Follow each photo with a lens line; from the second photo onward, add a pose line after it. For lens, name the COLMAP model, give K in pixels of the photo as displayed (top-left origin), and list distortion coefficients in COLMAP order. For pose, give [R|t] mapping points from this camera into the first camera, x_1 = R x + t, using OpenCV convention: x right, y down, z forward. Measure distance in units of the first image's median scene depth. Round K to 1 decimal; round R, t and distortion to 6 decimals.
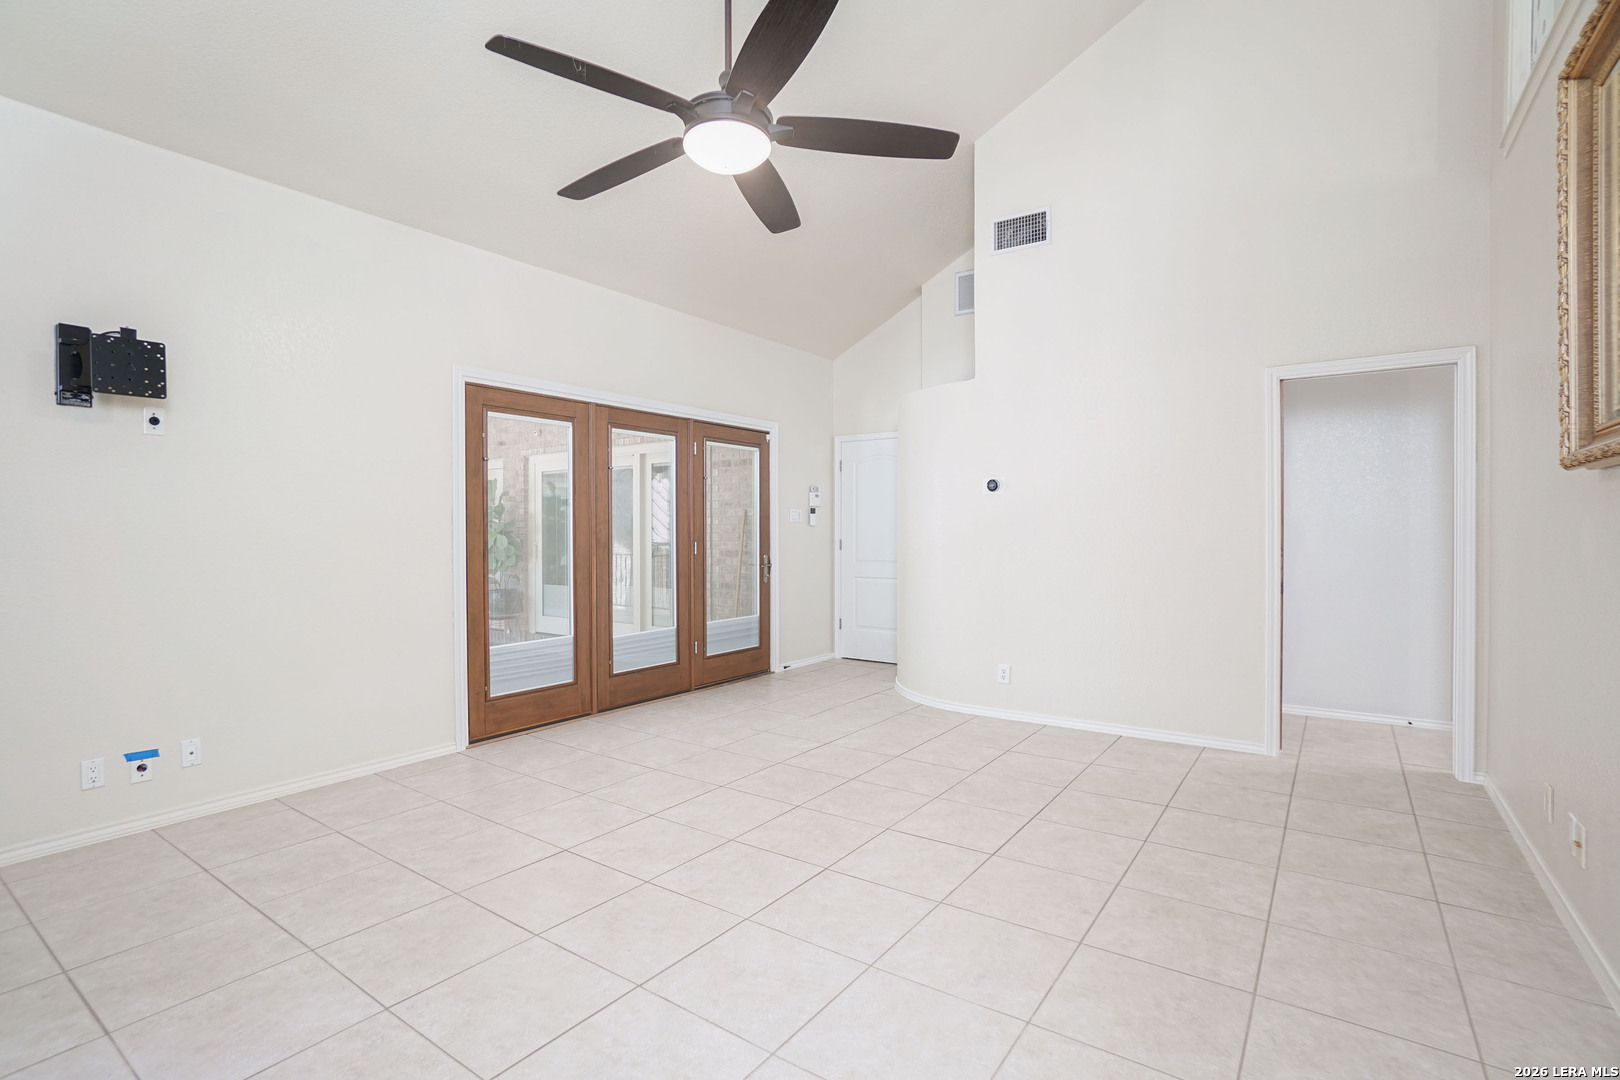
lens RADIAL K [[786.3, 0, 812.5], [0, 786.3, 543.0], [0, 0, 1]] dist [-0.060113, 0.027753]
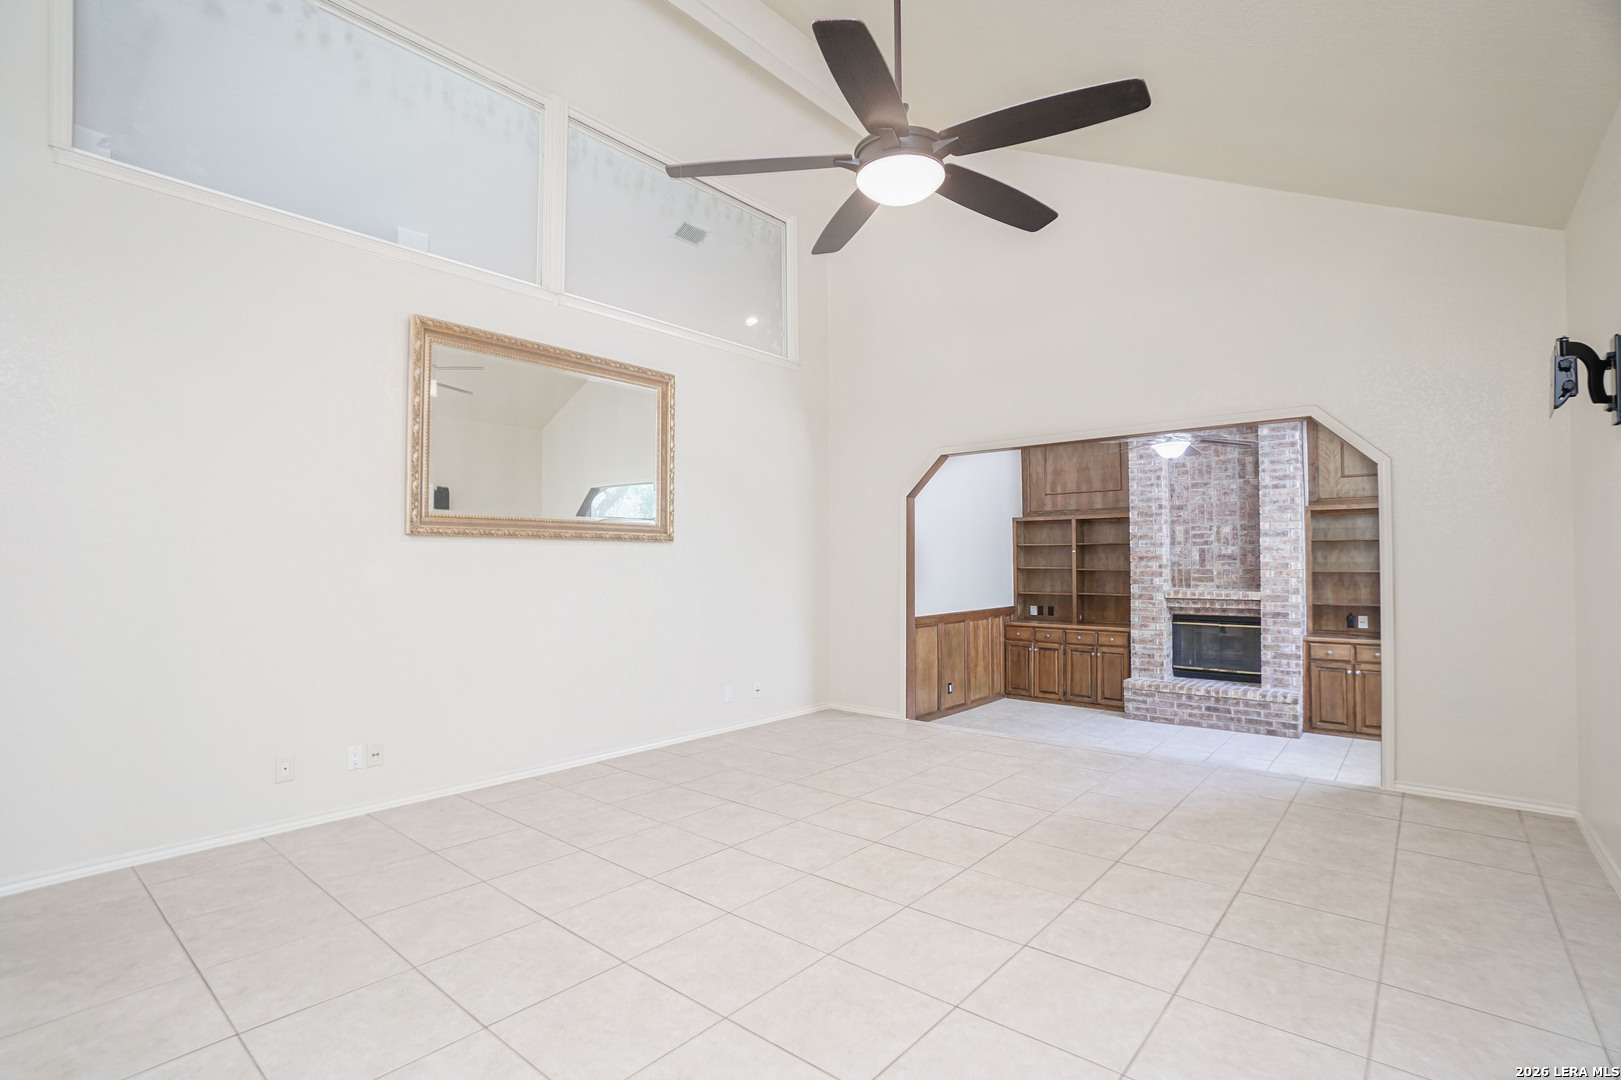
lens RADIAL K [[786.8, 0, 813.0], [0, 786.8, 543.0], [0, 0, 1]] dist [-0.060113, 0.027753]
pose [[-0.996804, 0.006922, 0.079584, -0.073477], [0.006114, 0.999927, -0.010390, -0.036313], [-0.079650, -0.009870, -0.996774, 2.019880]]
